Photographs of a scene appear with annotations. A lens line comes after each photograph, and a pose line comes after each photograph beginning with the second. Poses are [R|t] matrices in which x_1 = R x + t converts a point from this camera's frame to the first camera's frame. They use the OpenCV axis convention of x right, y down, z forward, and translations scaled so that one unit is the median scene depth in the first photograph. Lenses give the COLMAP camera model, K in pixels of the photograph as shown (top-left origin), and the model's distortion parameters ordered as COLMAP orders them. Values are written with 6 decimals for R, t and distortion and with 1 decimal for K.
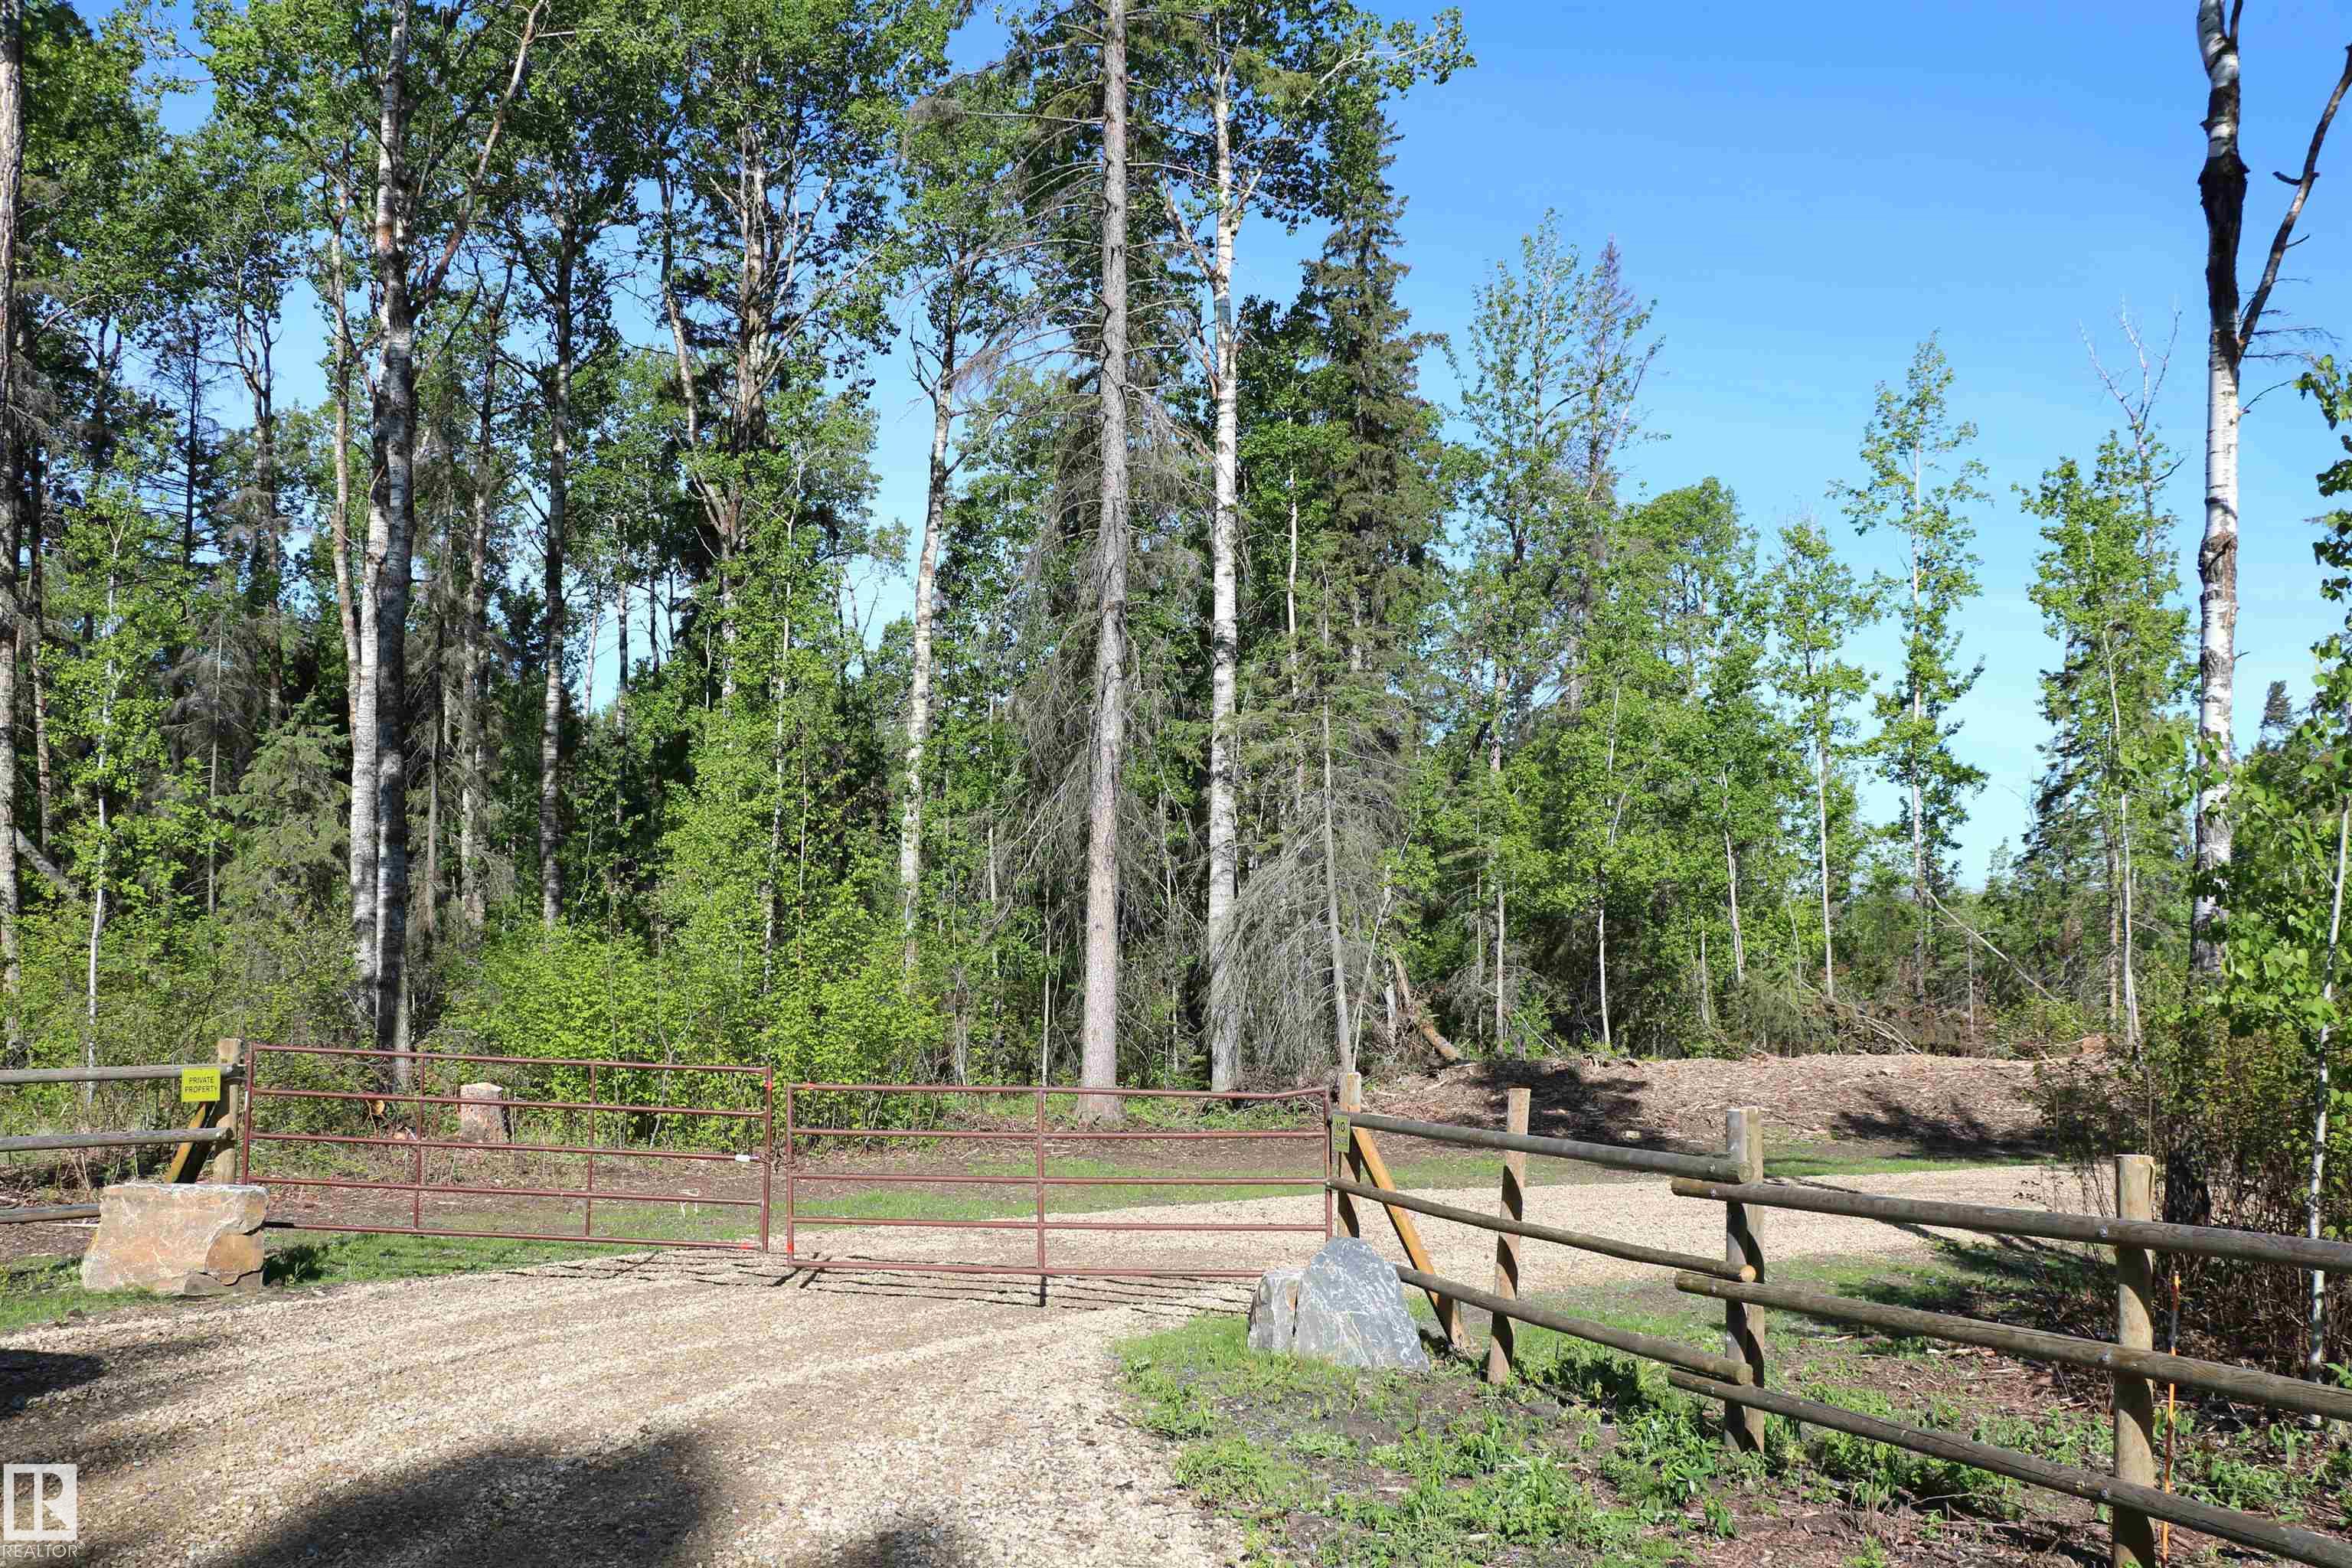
lens RADIAL K [[1974.0, 0, 1176.0], [0, 1974.0, 784.0], [0, 0, 1]] dist [-0.180371, 0.203722]
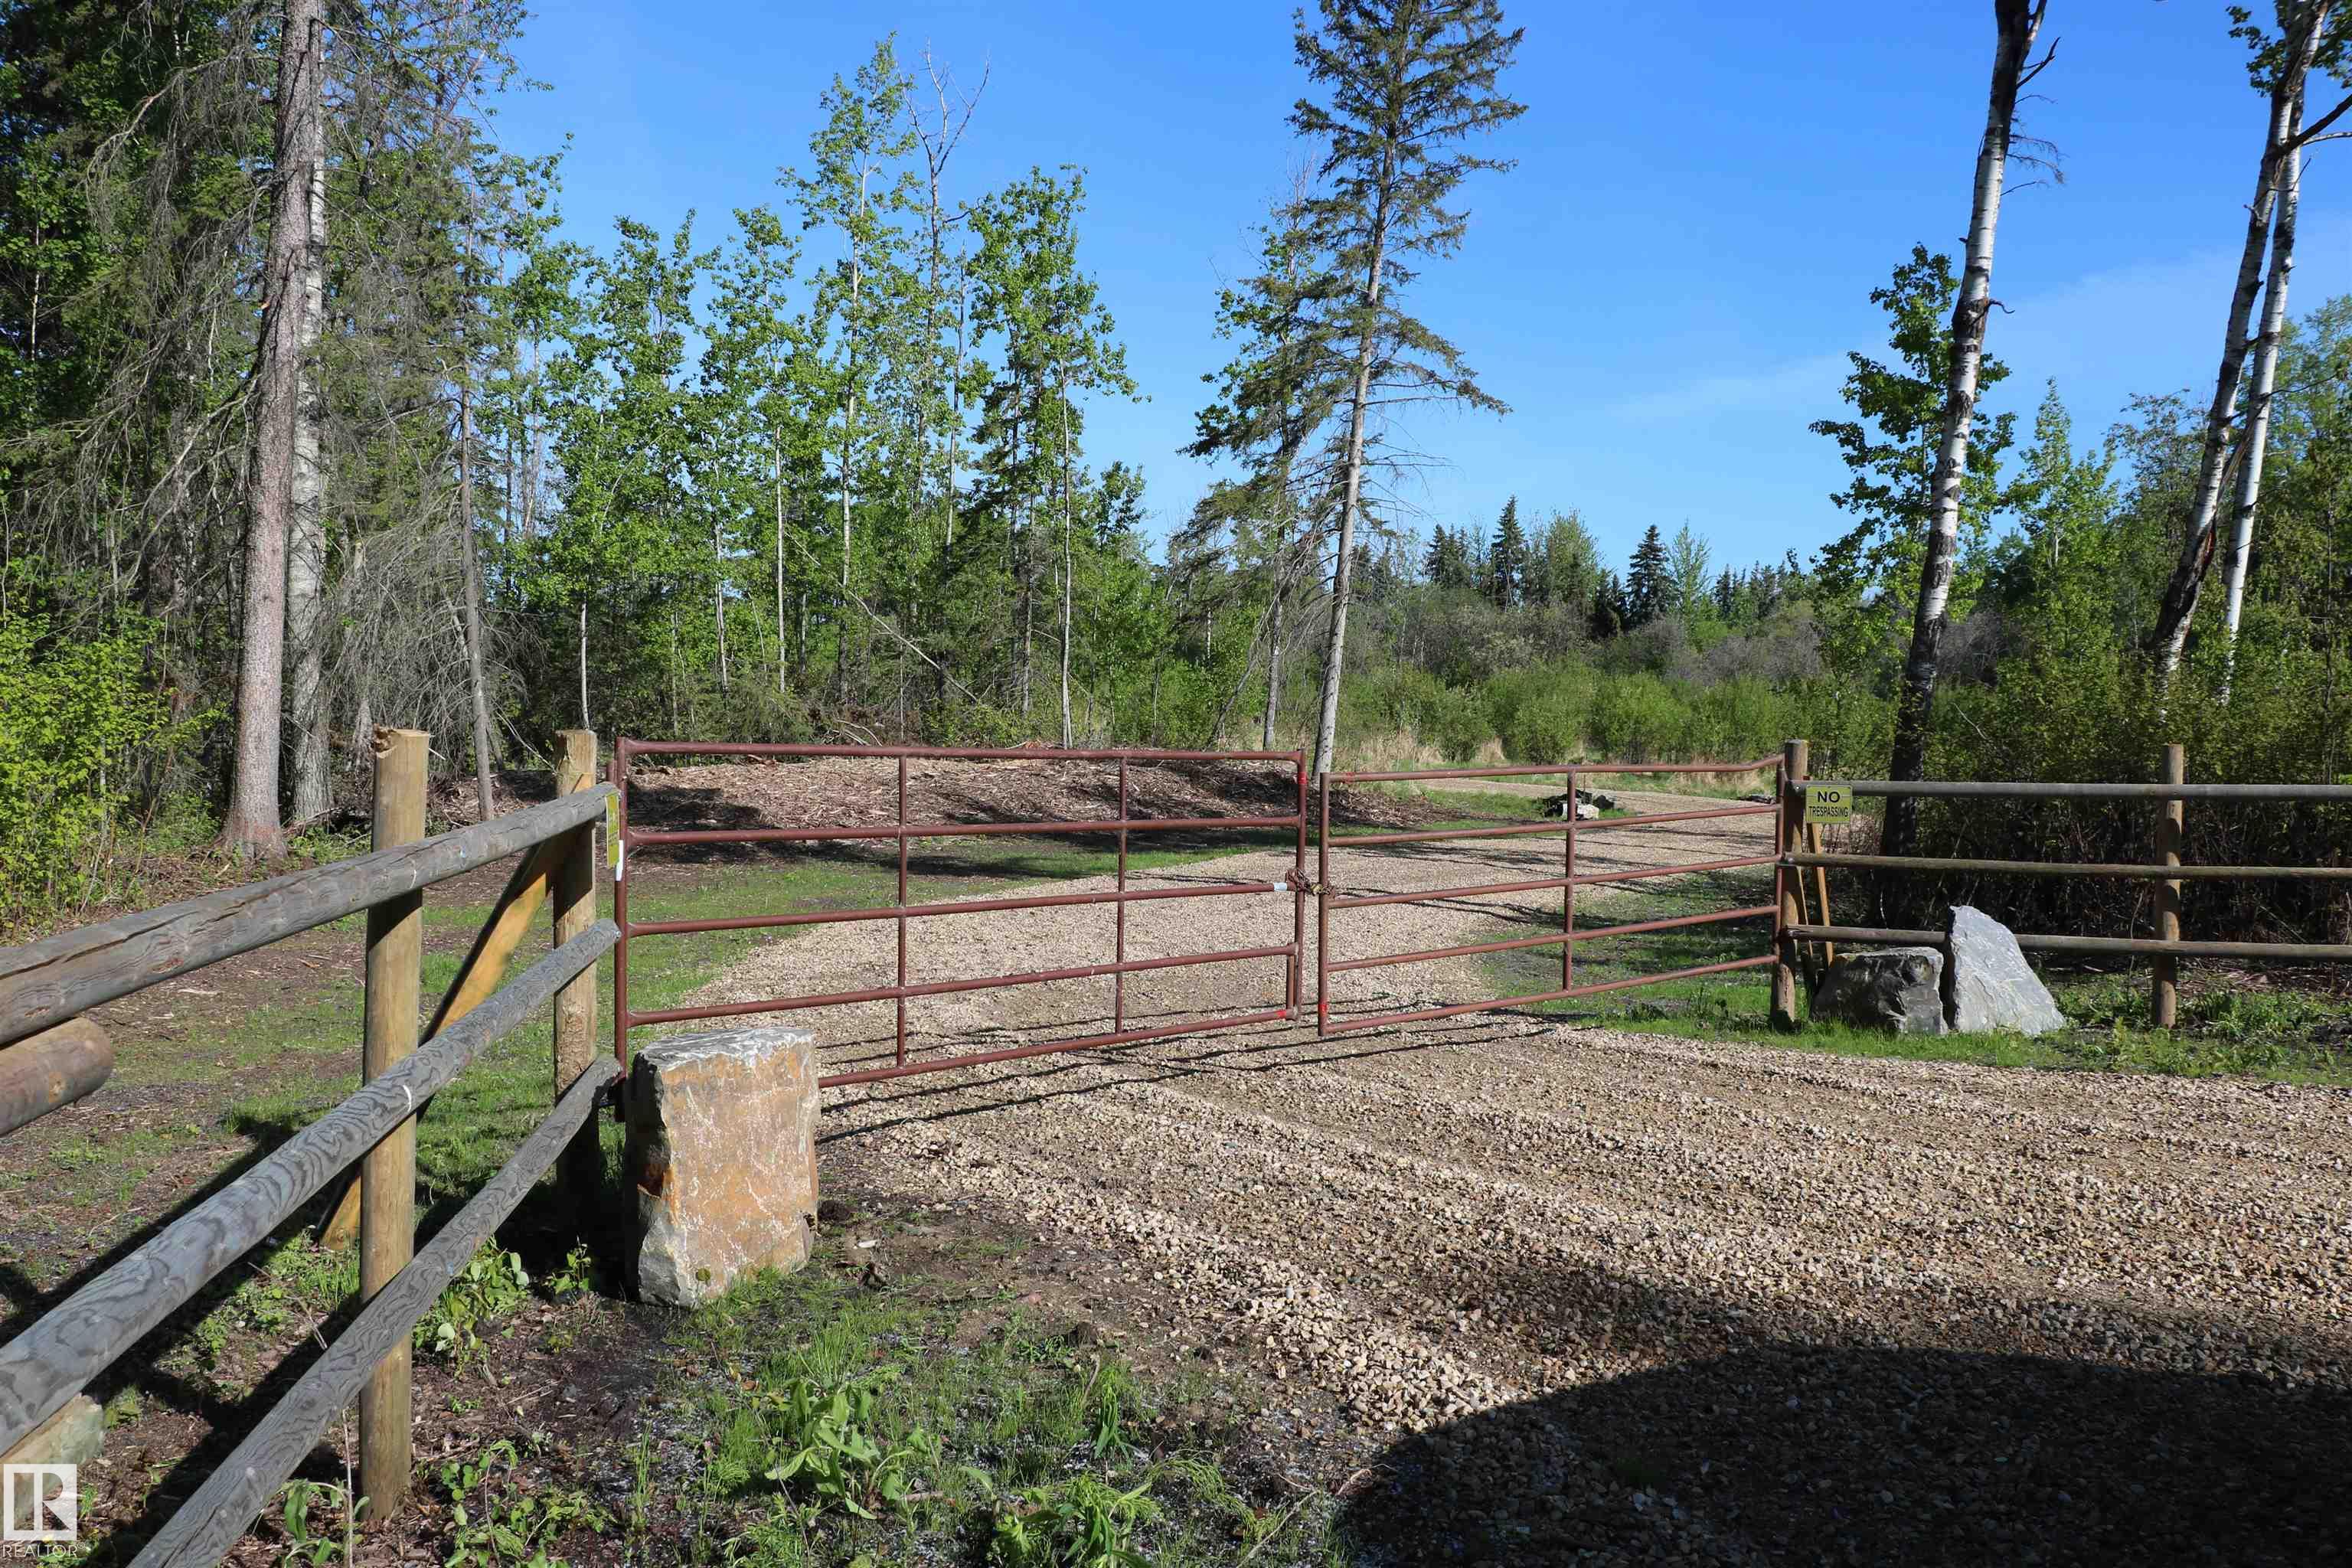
lens RADIAL K [[1974.0, 0, 1176.0], [0, 1974.0, 784.0], [0, 0, 1]] dist [-0.180371, 0.203722]
pose [[0.710189, -0.024706, 0.703577, -0.234474], [-0.077149, 0.990634, 0.112659, 0.026593], [-0.699771, -0.134289, 0.701632, 0.169055]]
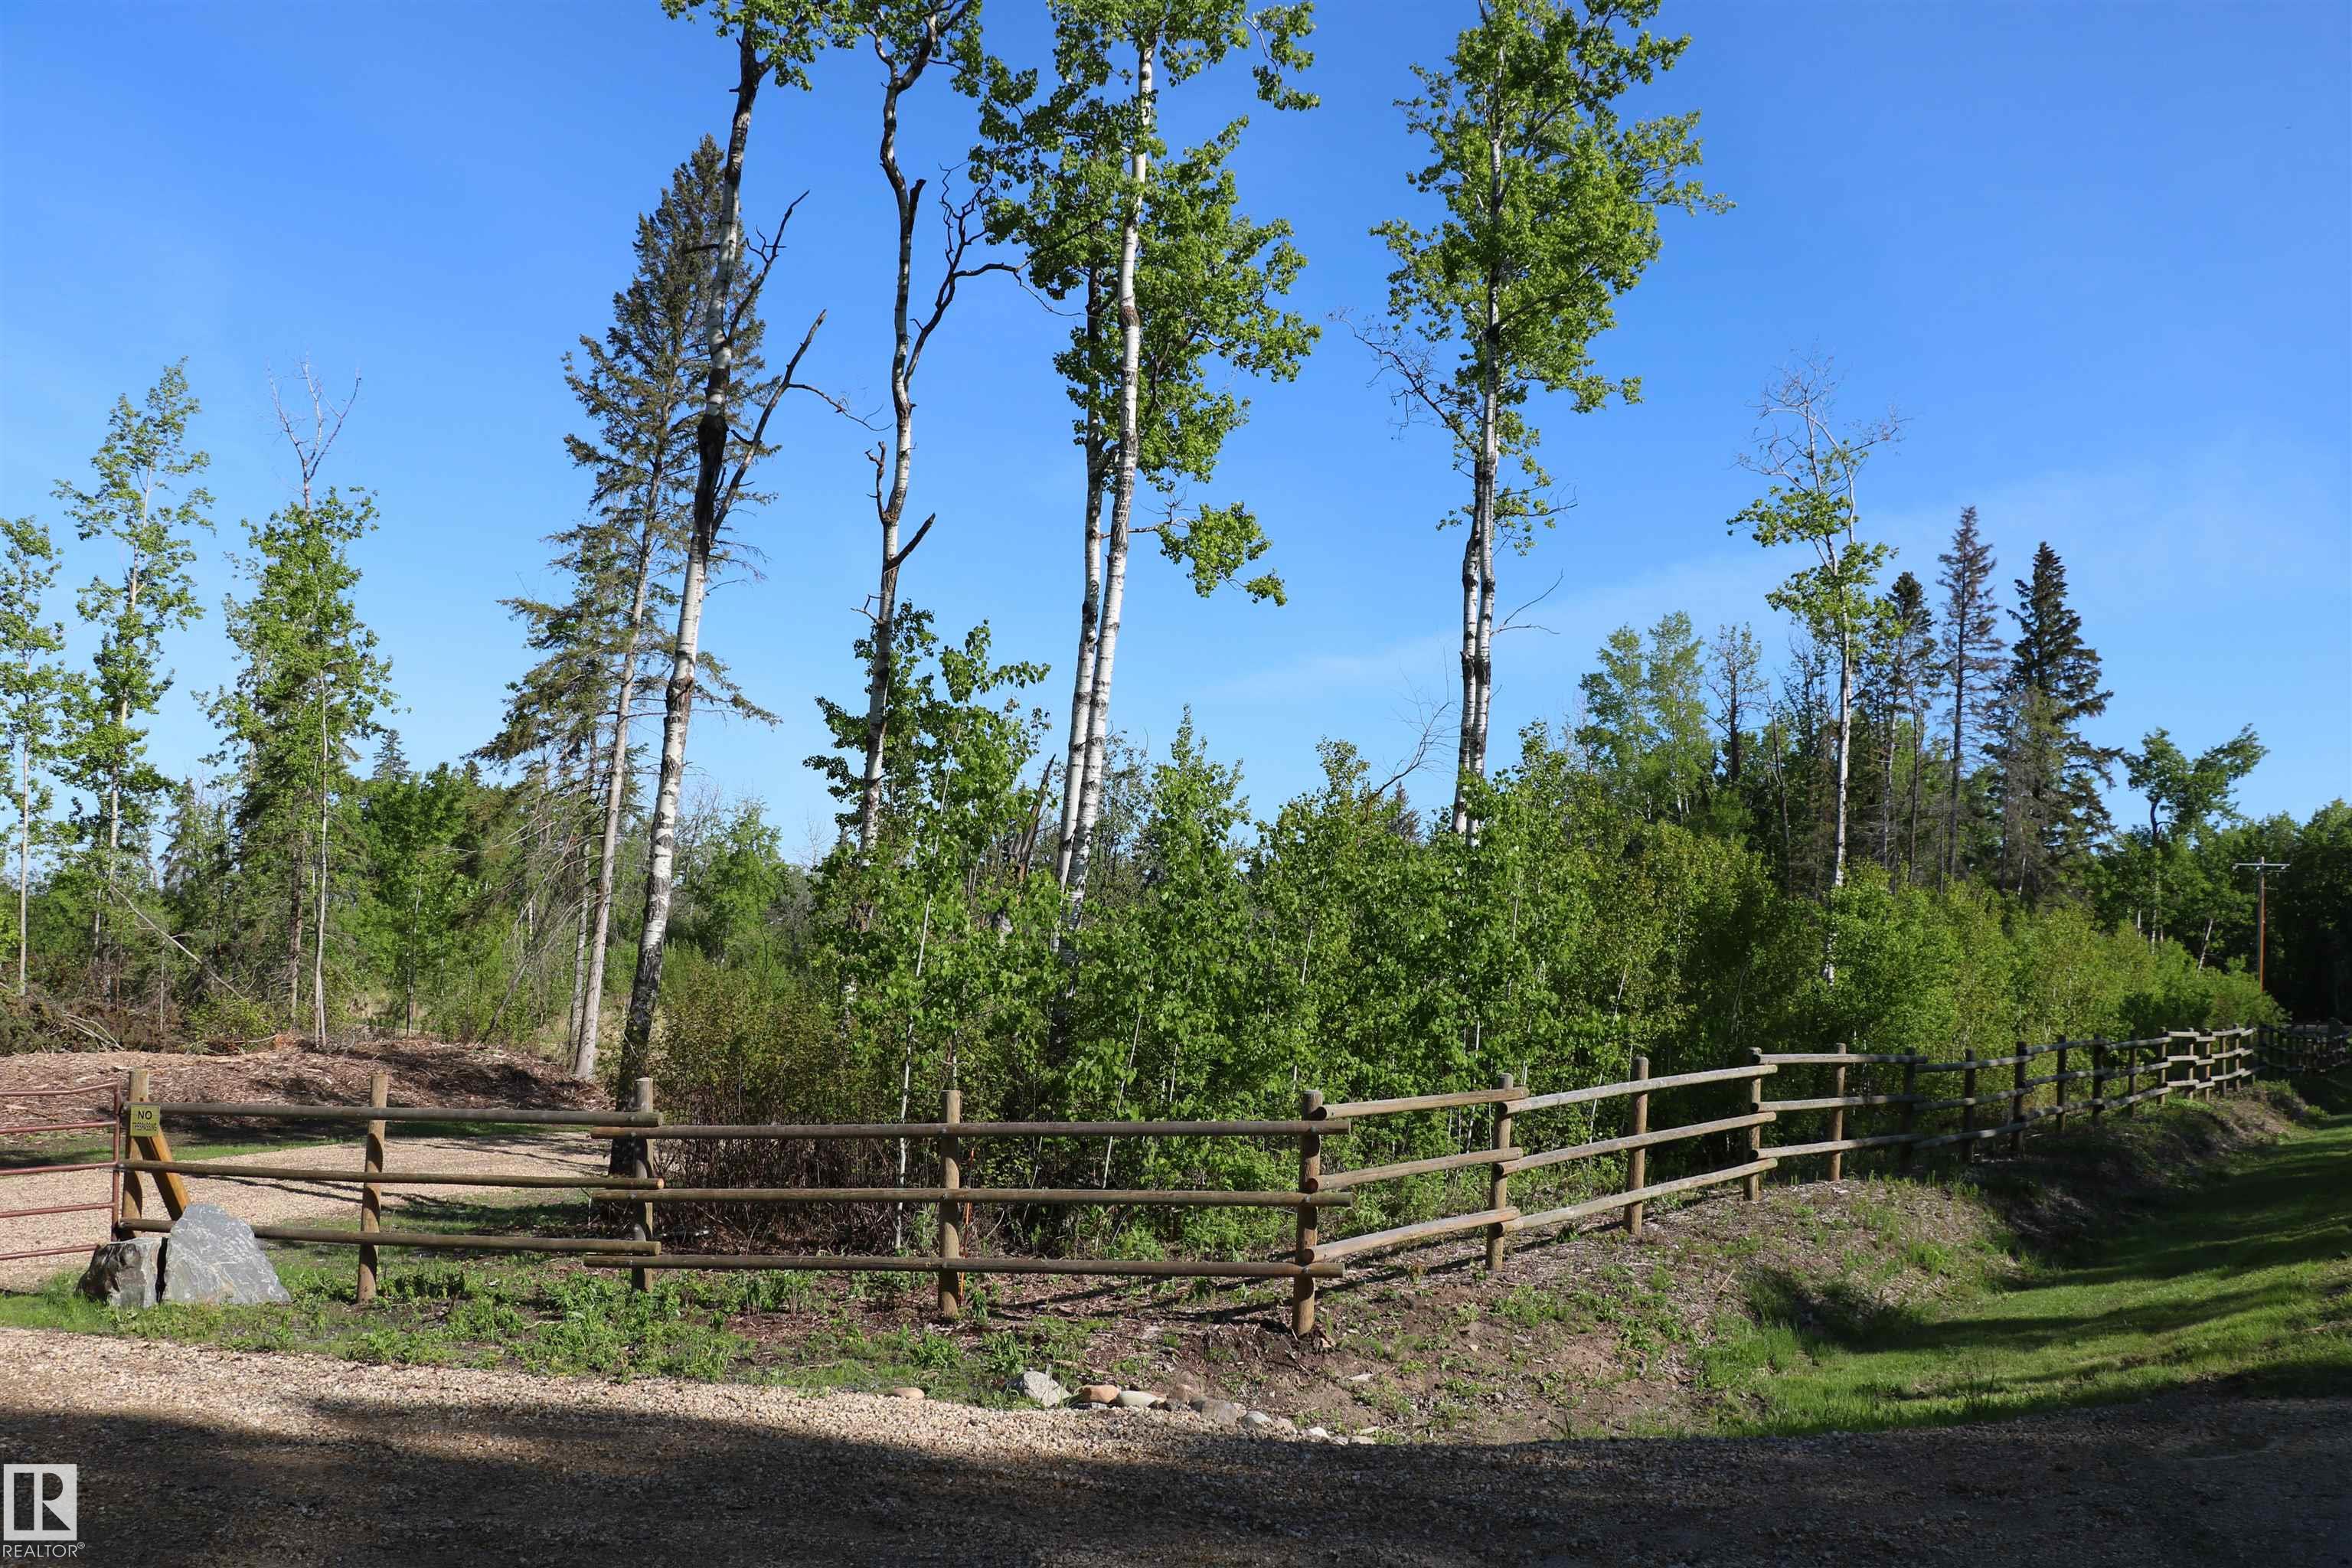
lens RADIAL K [[1974.0, 0, 1176.0], [0, 1974.0, 784.0], [0, 0, 1]] dist [-0.180371, 0.203722]
pose [[0.557153, 0.081159, 0.826434, -0.157836], [-0.082405, 0.995704, -0.042227, -0.007511], [-0.826311, -0.044576, 0.561448, -0.043732]]
